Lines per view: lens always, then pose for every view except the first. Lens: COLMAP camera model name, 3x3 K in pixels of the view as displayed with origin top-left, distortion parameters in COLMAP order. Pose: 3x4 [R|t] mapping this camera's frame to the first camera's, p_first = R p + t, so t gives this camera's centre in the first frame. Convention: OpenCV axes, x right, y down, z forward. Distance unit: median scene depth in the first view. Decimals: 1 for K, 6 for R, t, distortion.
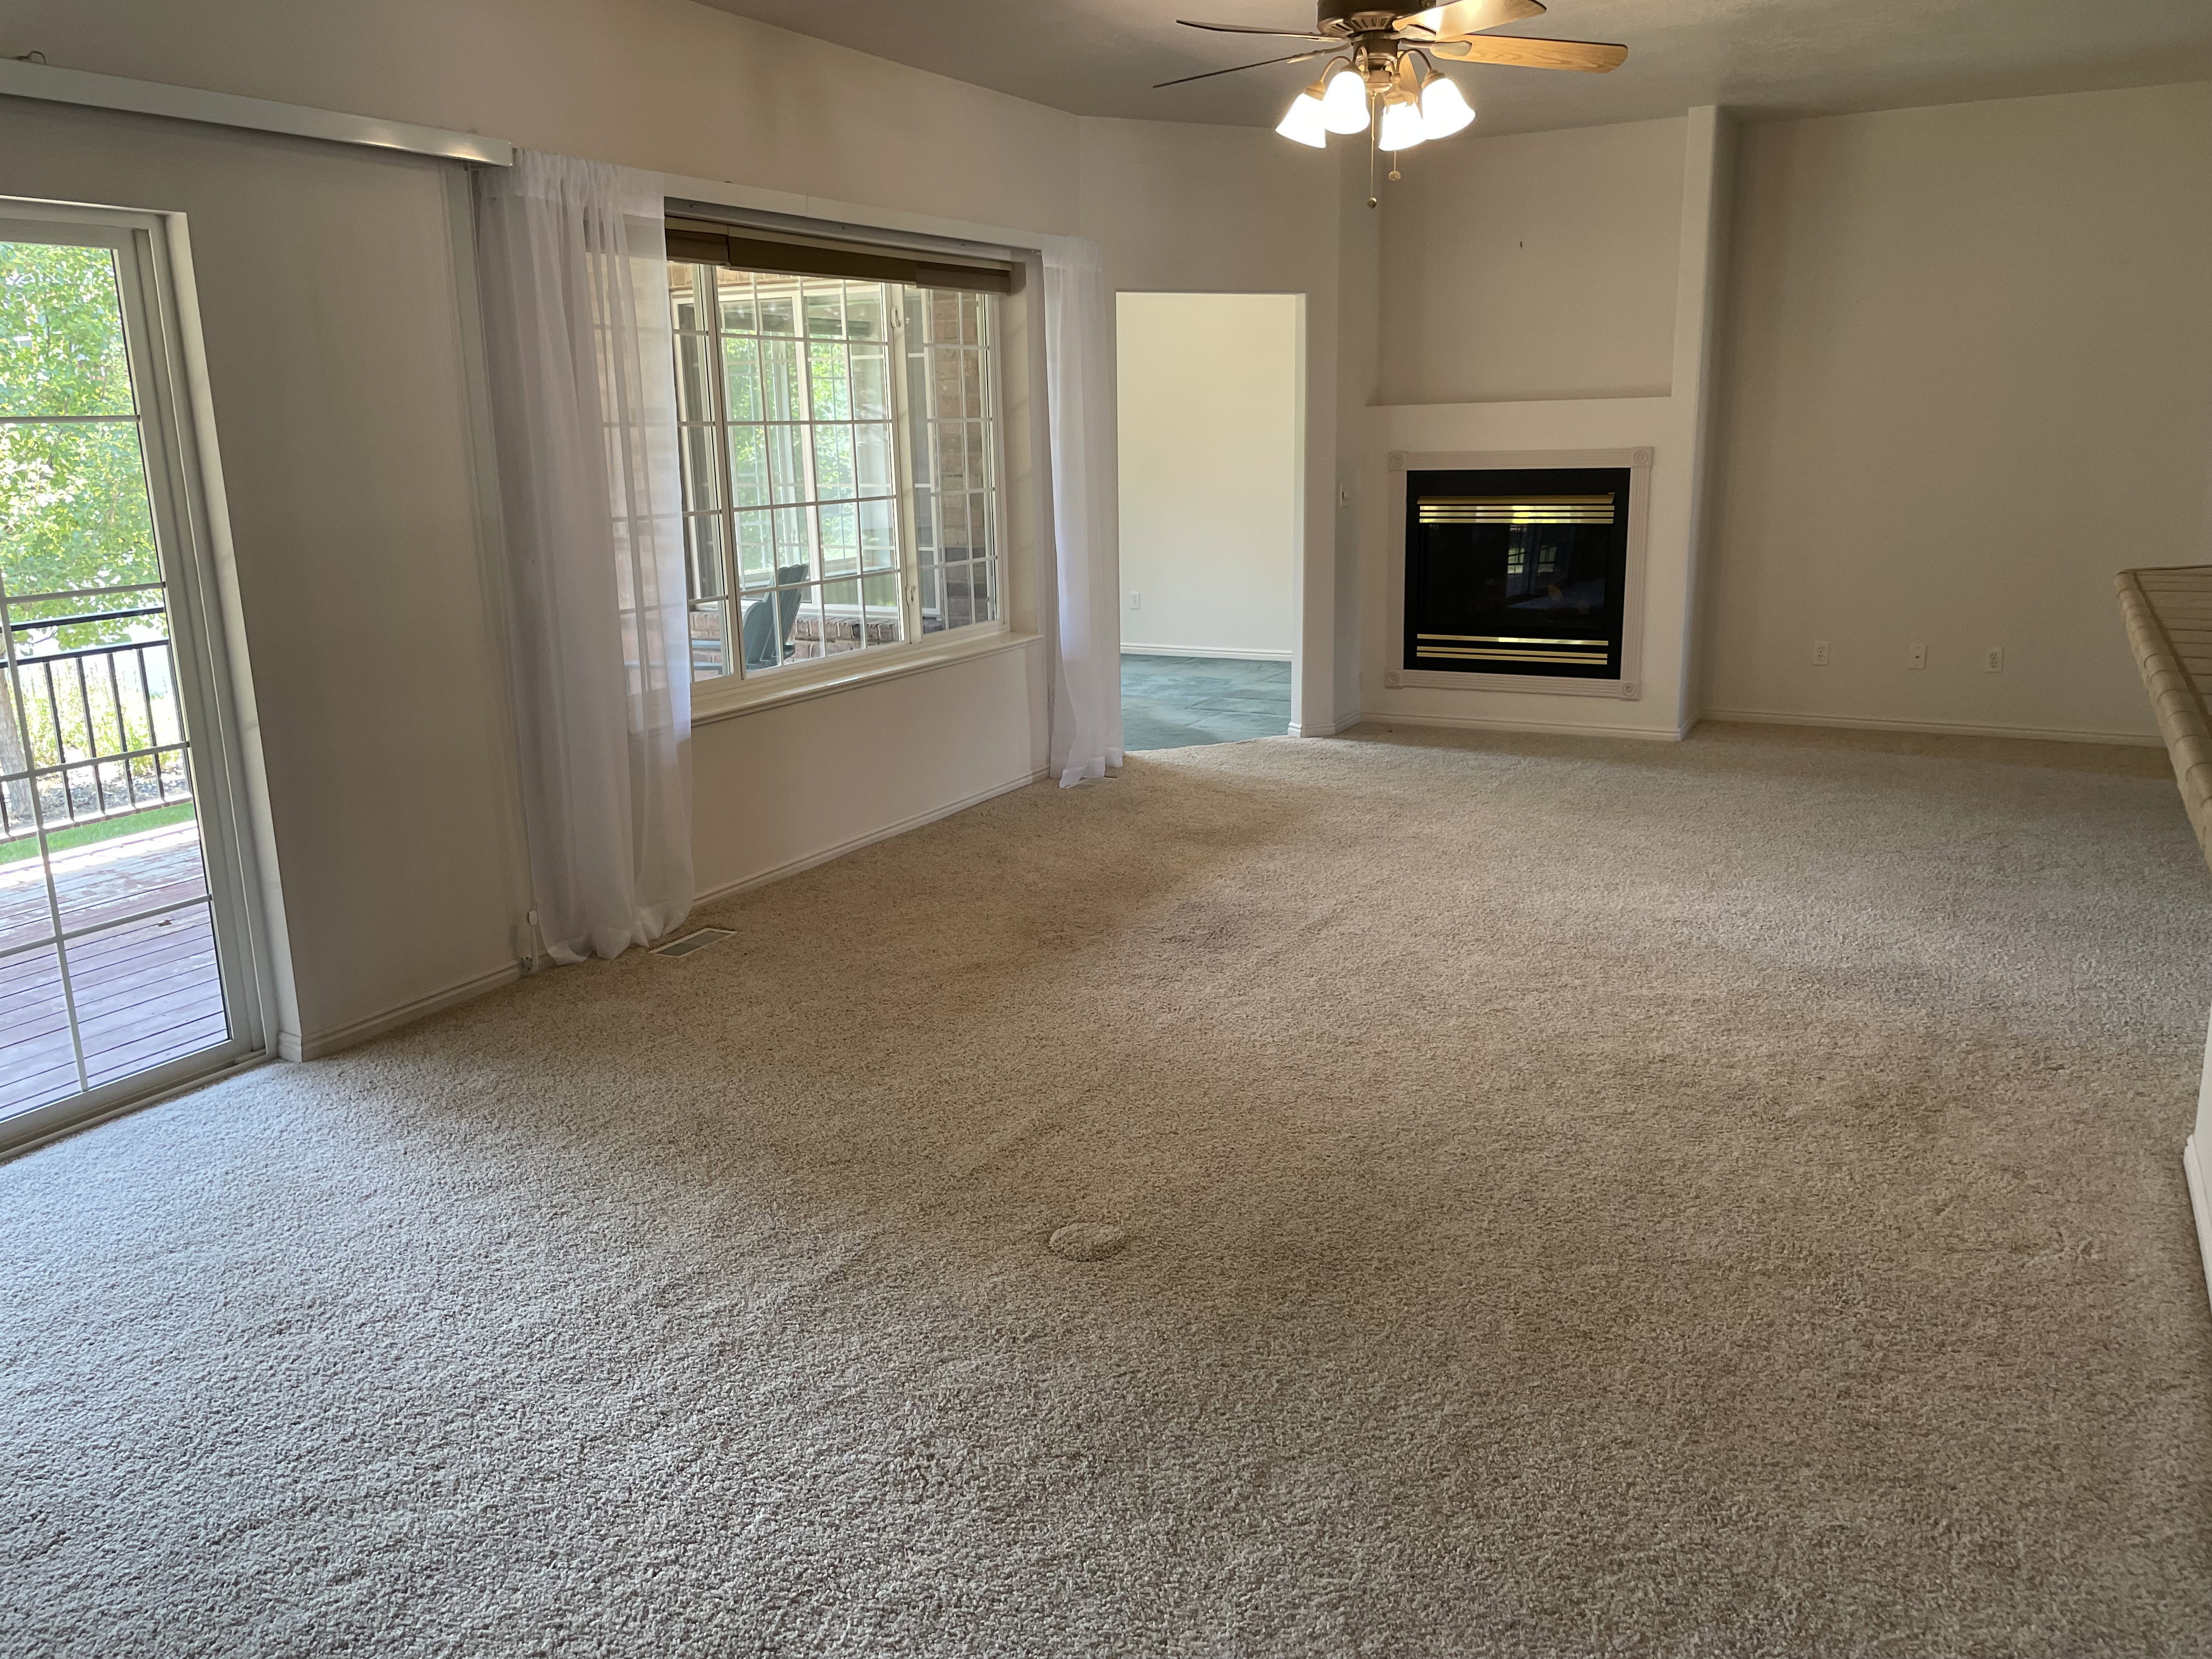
lens RADIAL K [[1639.7, 0, 1106.0], [0, 1639.7, 829.5], [0, 0, 1]] dist [0.058482, -0.129992]
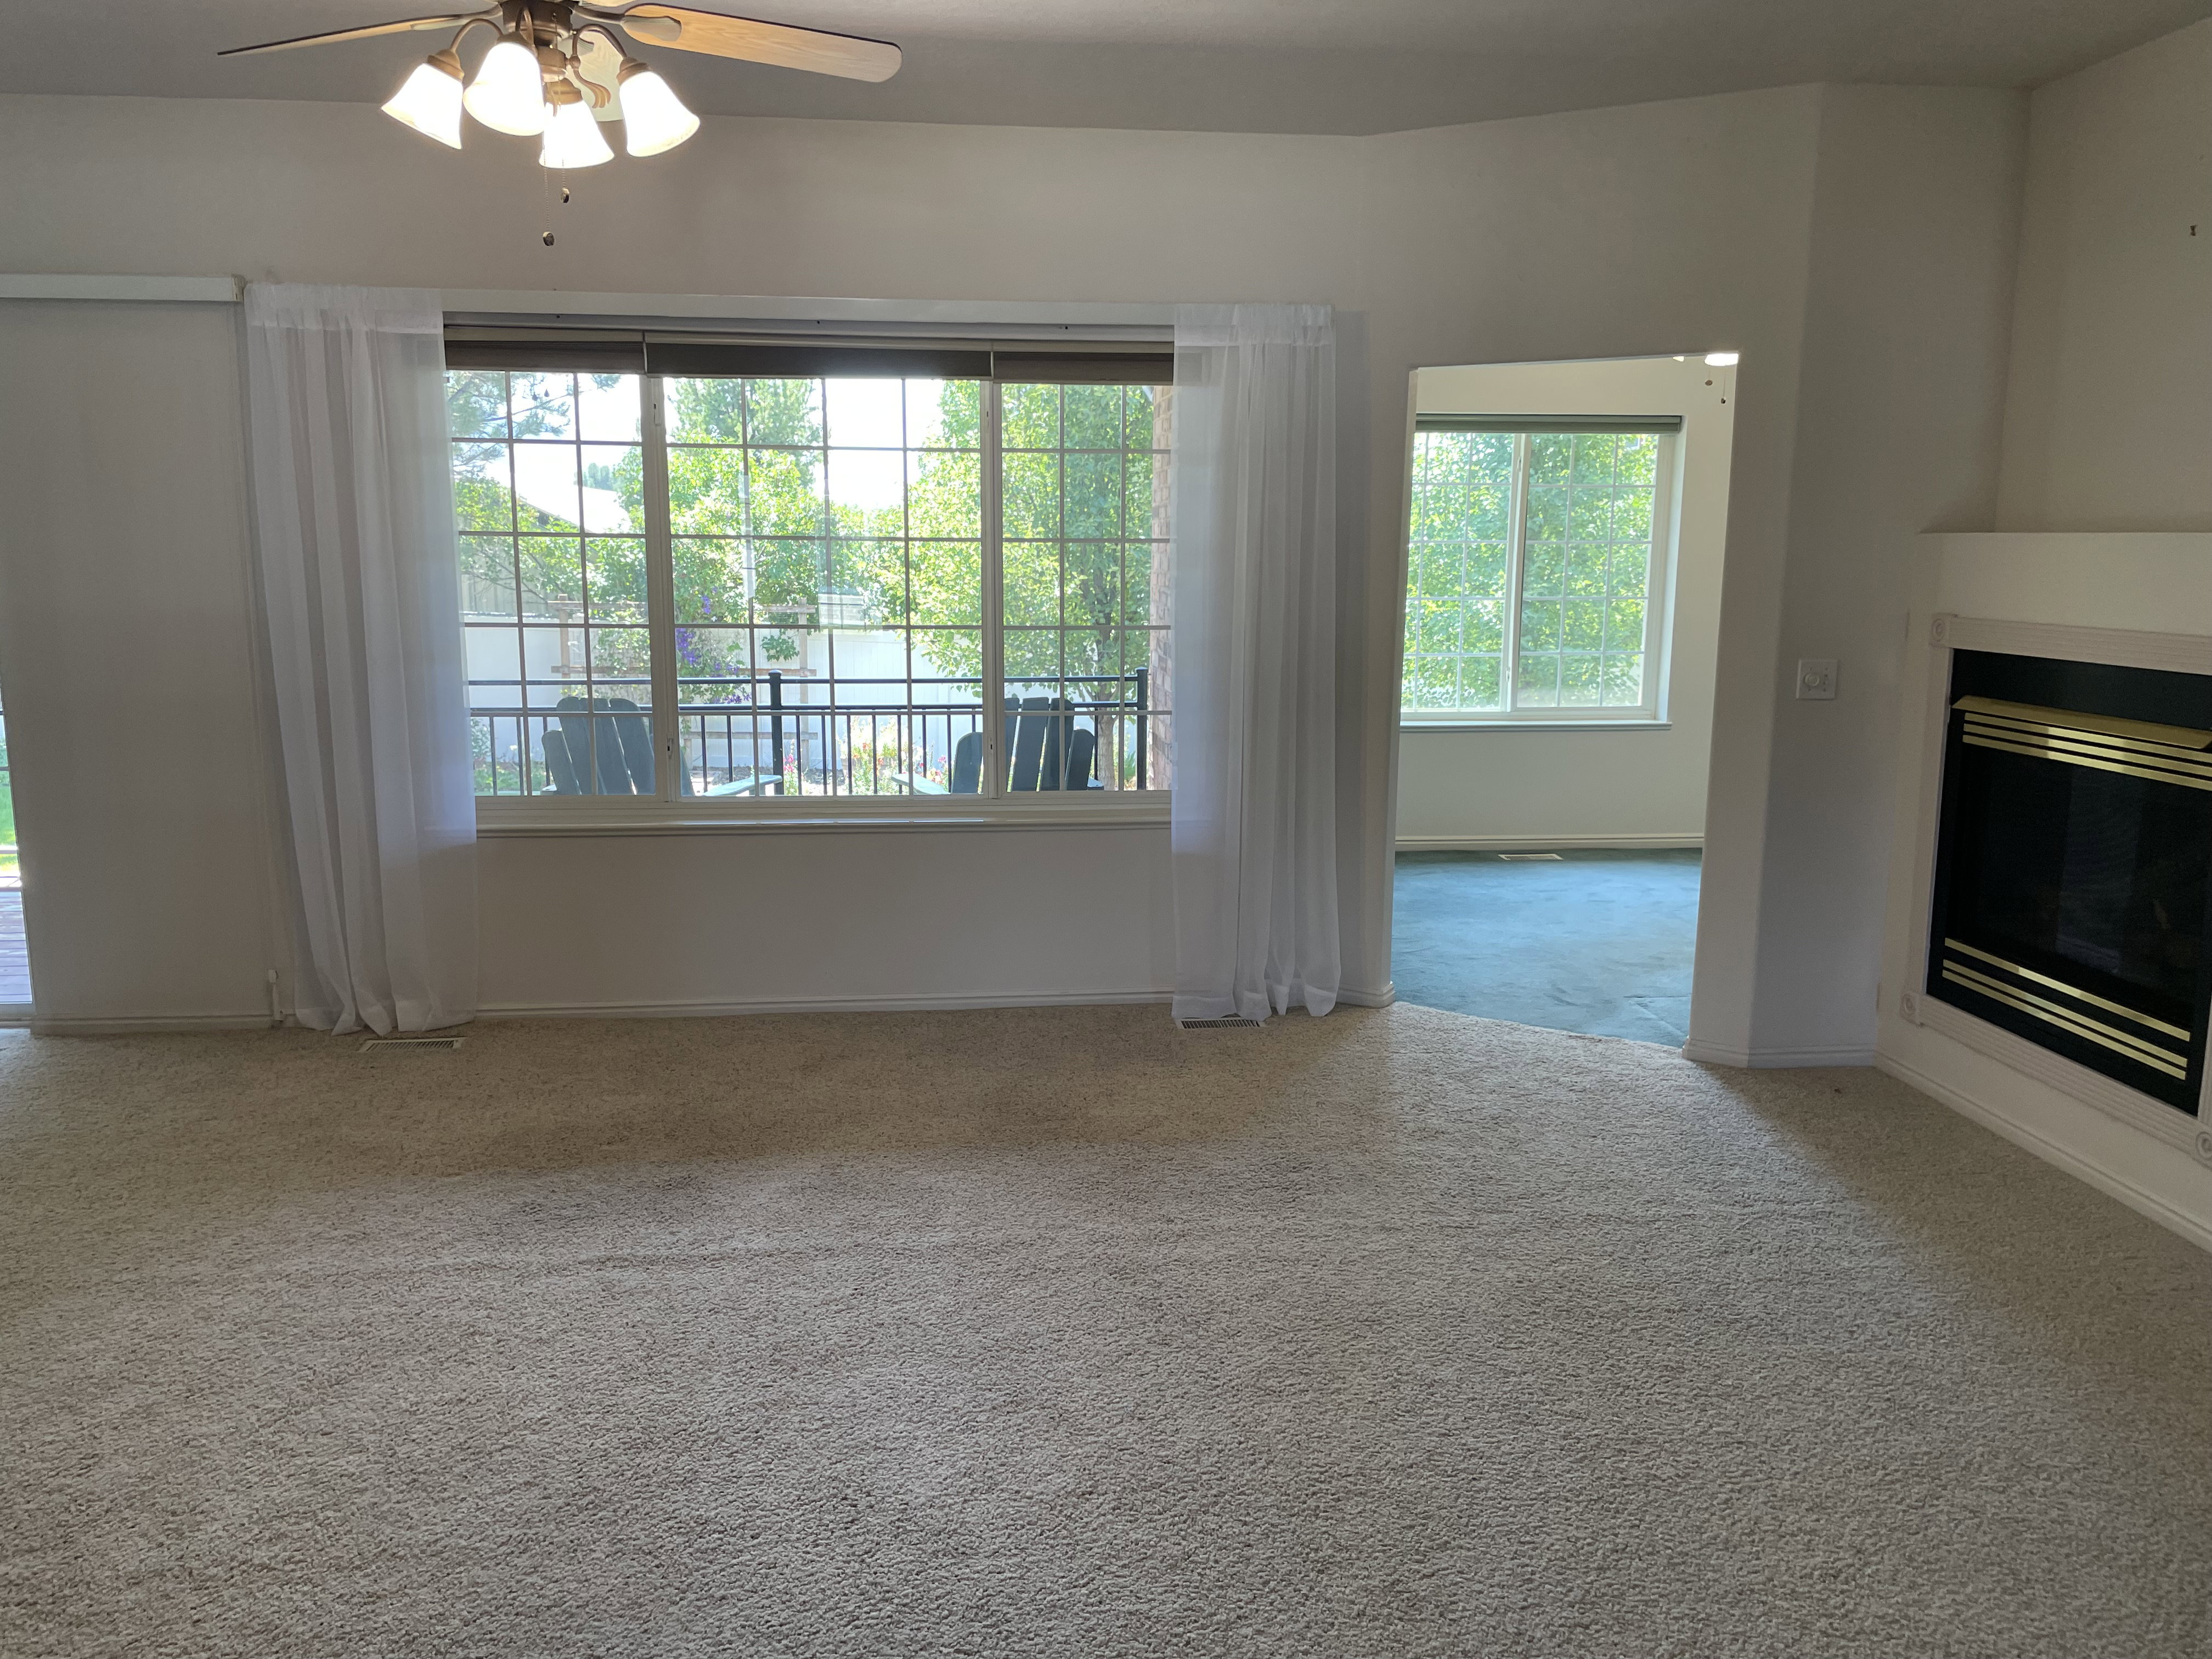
lens RADIAL K [[1683.3, 0, 1100.7], [0, 1683.3, 796.7], [0, 0, 1]] dist [0.112621, -0.149864]
pose [[0.571920, 0.148189, -0.806813, 0.766722], [-0.216482, 0.975946, 0.025797, -0.187321], [0.791229, 0.159906, 0.590243, 0.673802]]
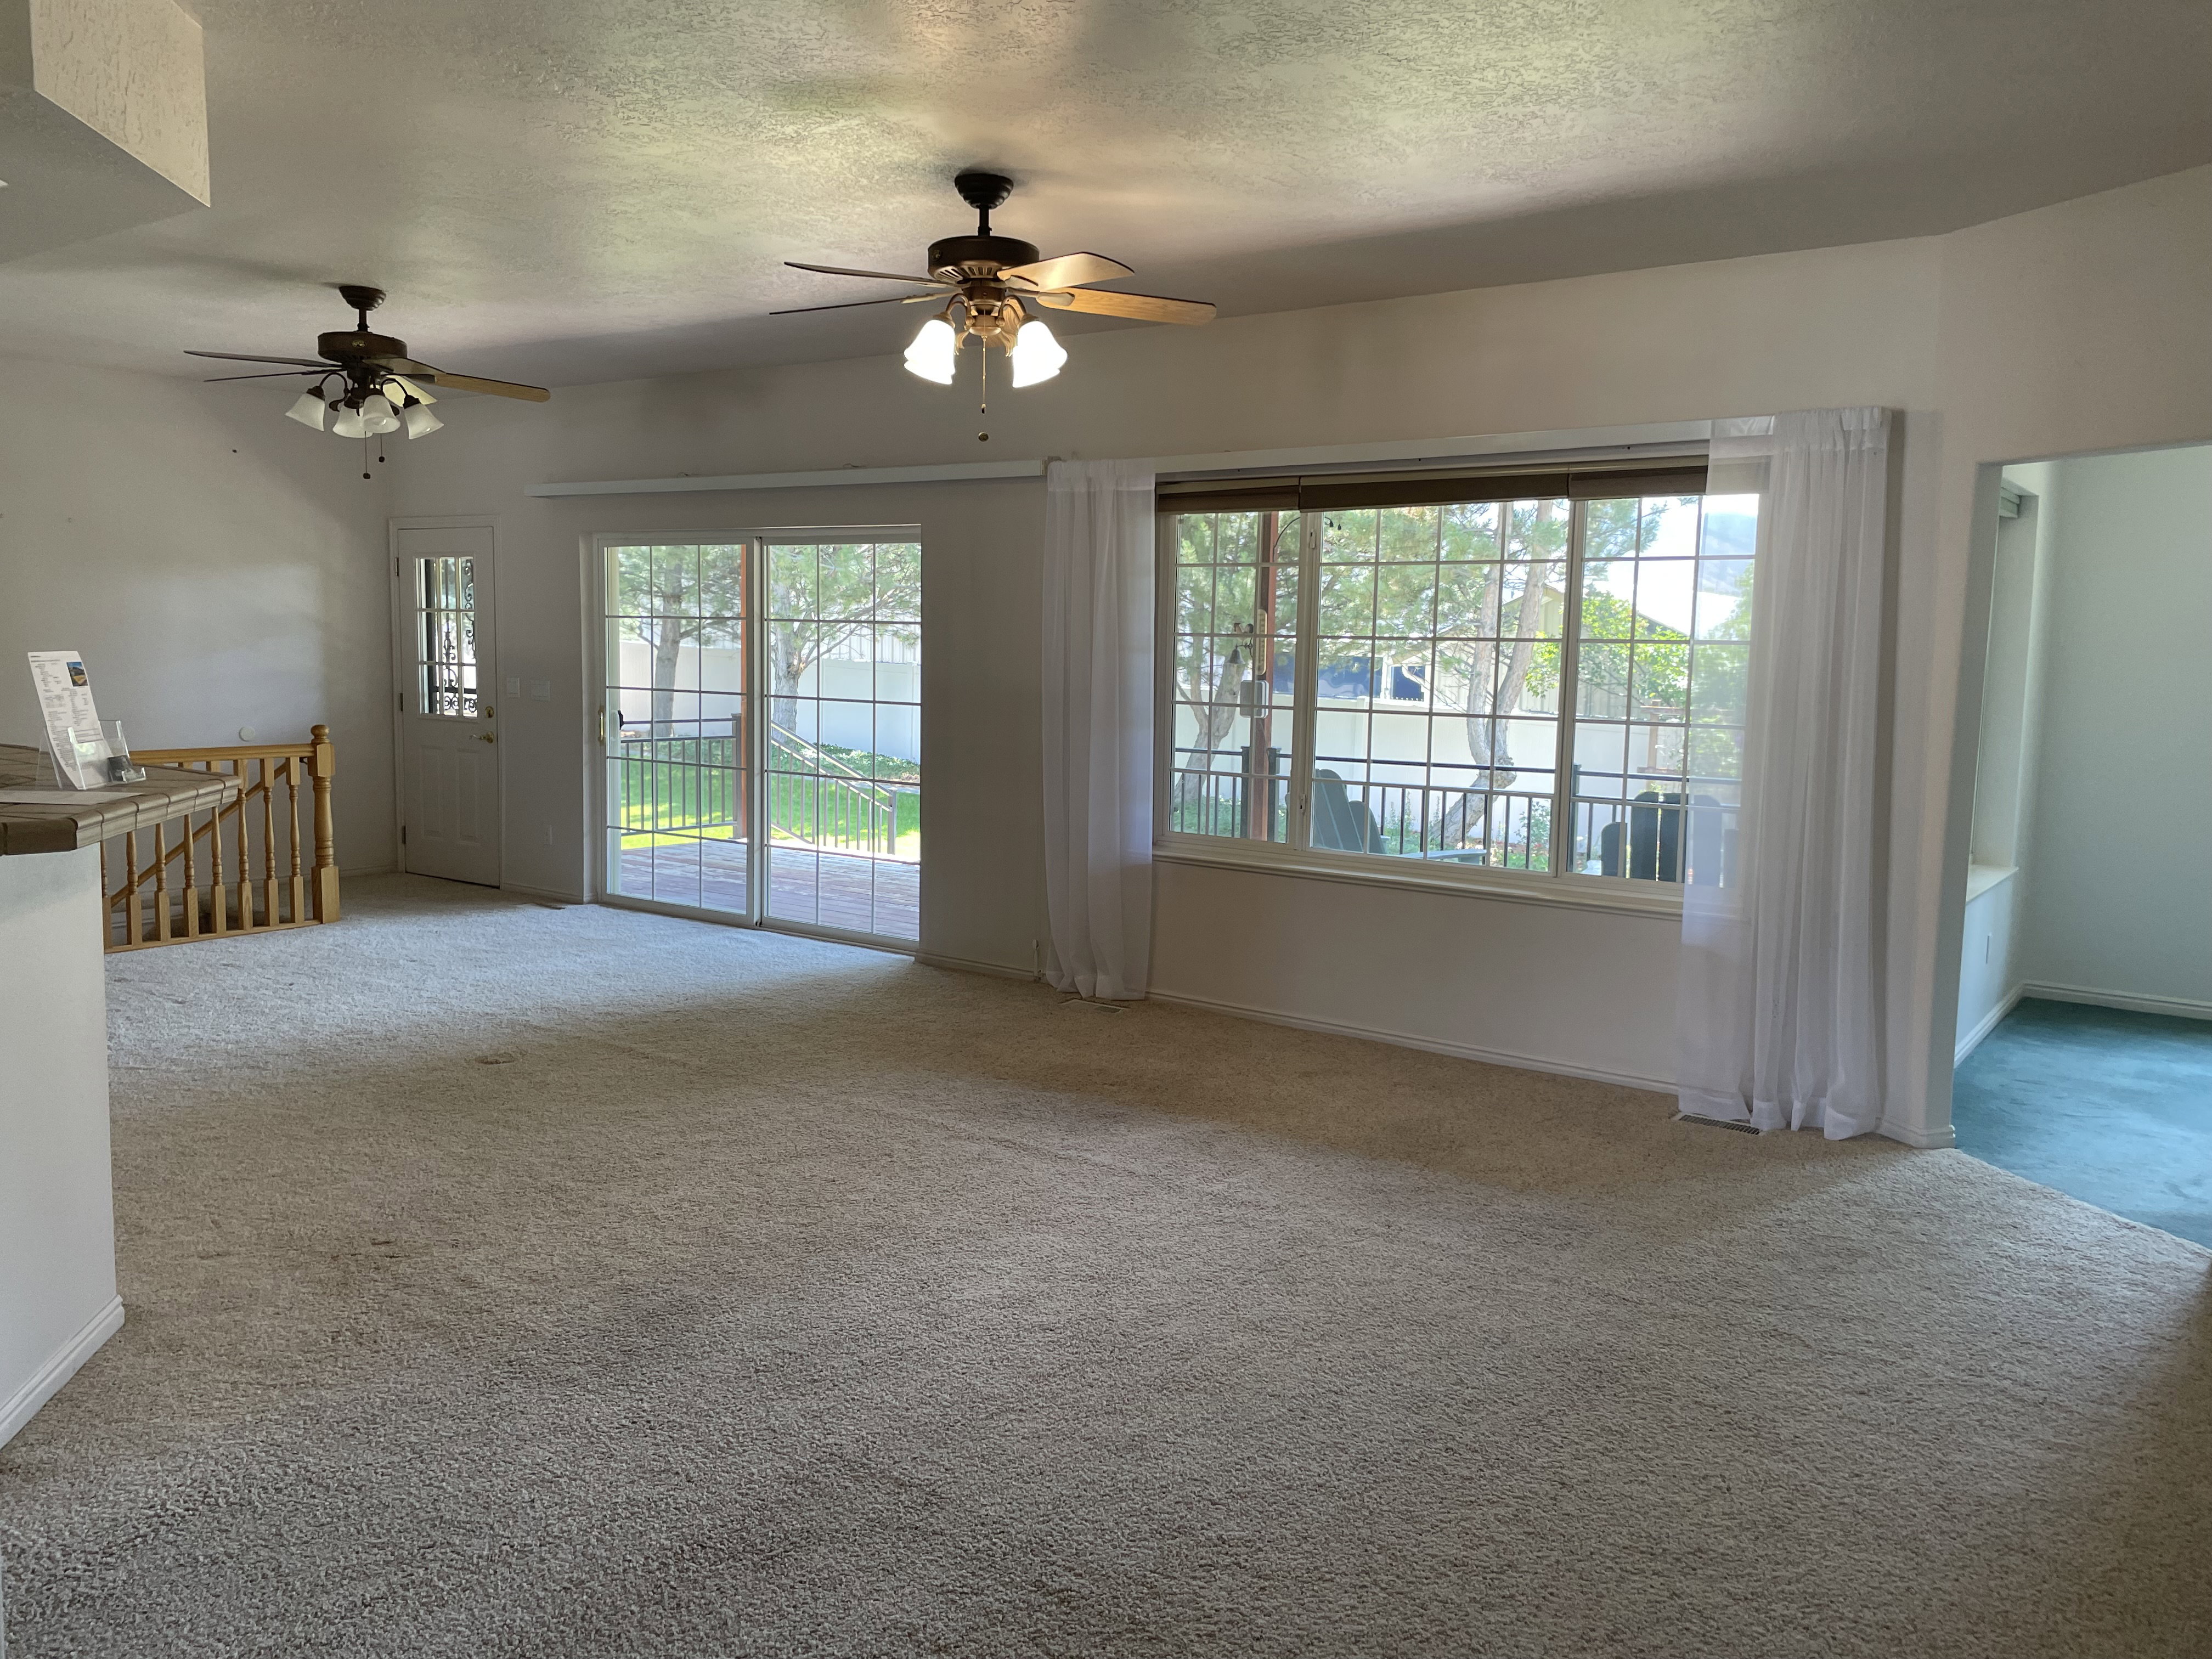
lens RADIAL K [[1683.3, 0, 1100.7], [0, 1683.3, 796.7], [0, 0, 1]] dist [0.112621, -0.149864]
pose [[-0.126398, 0.115570, -0.985224, 1.048797], [-0.256376, 0.955641, 0.144991, -0.286894], [0.958277, 0.270915, -0.091162, 1.045041]]
